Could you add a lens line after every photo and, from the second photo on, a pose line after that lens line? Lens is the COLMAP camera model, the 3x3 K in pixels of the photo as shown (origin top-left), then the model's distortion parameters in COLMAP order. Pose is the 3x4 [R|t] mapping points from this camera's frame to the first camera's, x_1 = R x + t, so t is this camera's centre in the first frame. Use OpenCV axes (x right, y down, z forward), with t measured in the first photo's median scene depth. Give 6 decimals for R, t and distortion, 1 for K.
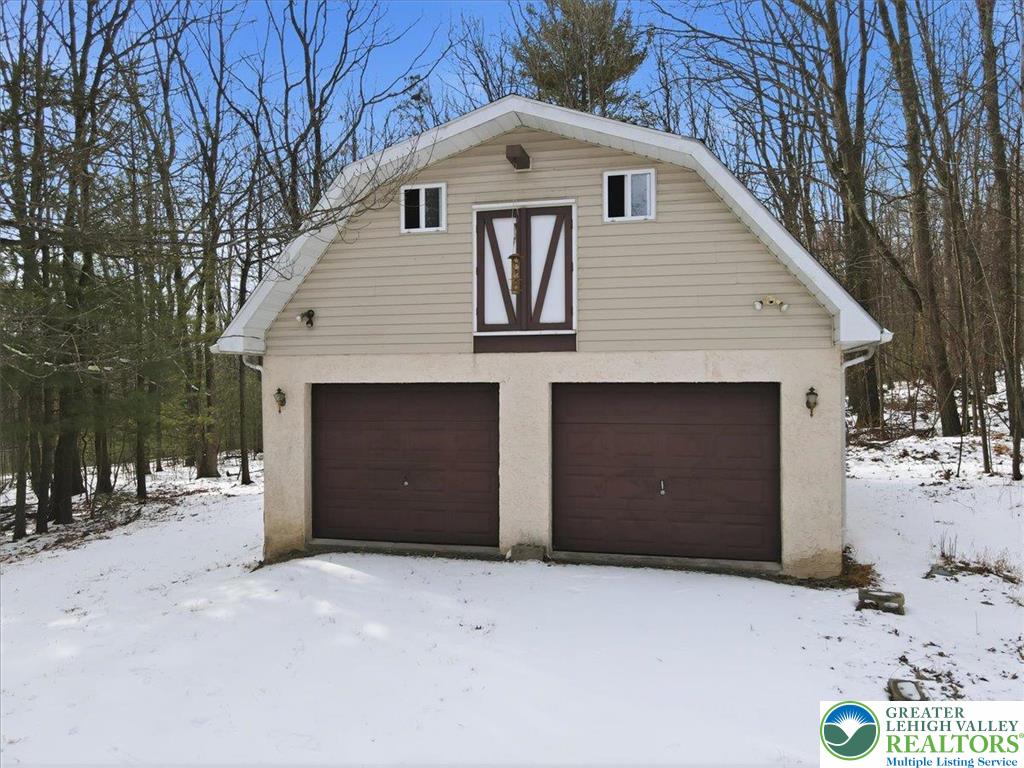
lens RADIAL K [[765.0, 0, 512.0], [0, 765.0, 384.0], [0, 0, 1]] dist [0.027505, -0.000354]
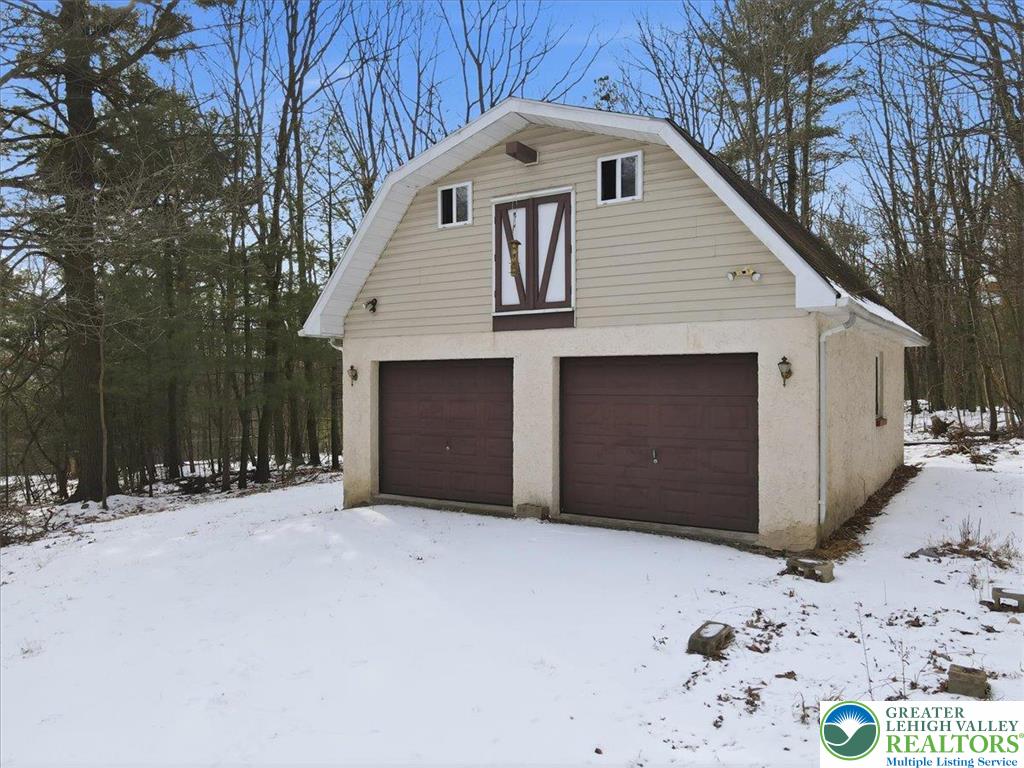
lens RADIAL K [[765.0, 0, 512.0], [0, 765.0, 384.0], [0, 0, 1]] dist [0.027505, -0.000354]
pose [[0.942182, 0.002341, -0.335092, 0.355700], [-0.002416, 0.999997, 0.000195, 0.036425], [0.335092, 0.000626, 0.942185, -0.043803]]
